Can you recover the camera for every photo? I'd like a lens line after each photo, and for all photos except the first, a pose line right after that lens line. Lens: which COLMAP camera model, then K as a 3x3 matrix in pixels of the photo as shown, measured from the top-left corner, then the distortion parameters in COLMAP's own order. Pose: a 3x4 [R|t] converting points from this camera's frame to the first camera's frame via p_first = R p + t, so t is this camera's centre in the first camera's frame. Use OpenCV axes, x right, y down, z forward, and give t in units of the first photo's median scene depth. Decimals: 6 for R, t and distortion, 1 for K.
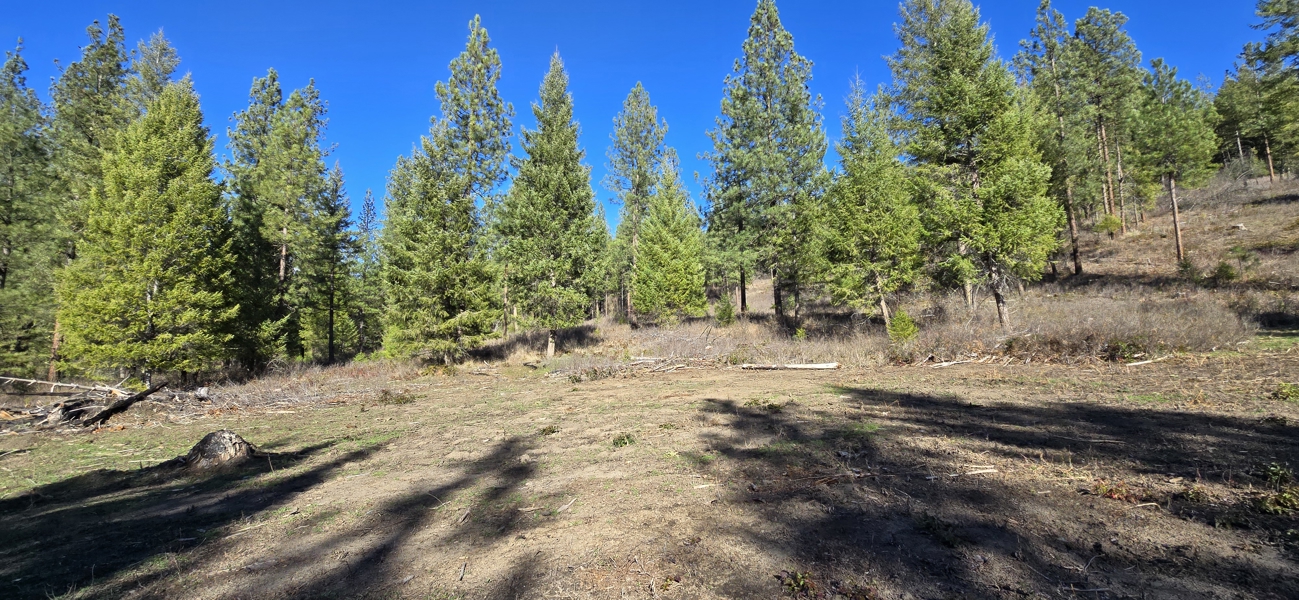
lens RADIAL K [[531.9, 0, 653.4], [0, 531.9, 288.1], [0, 0, 1]] dist [-0.000788, 0.001414]
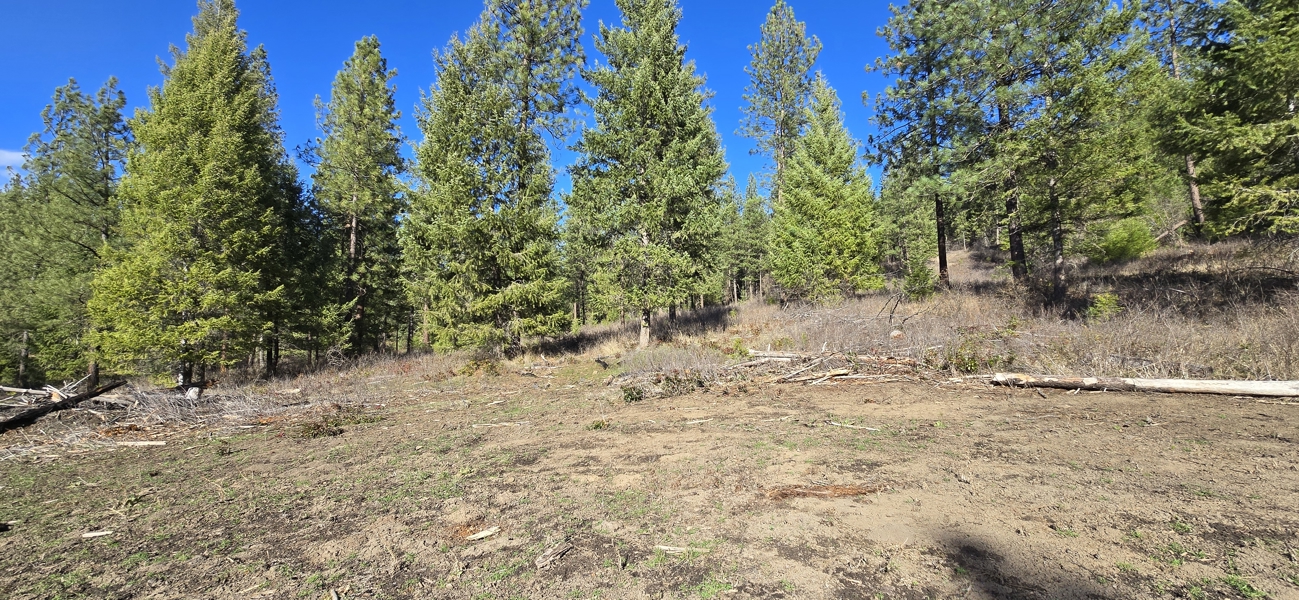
lens RADIAL K [[531.9, 0, 655.2], [0, 531.9, 295.0], [0, 0, 1]] dist [-0.000788, 0.001414]
pose [[0.955057, -0.025827, -0.295296, 0.025288], [0.037753, 0.998683, 0.034756, 0.037910], [0.294009, -0.044342, 0.954773, 0.350349]]
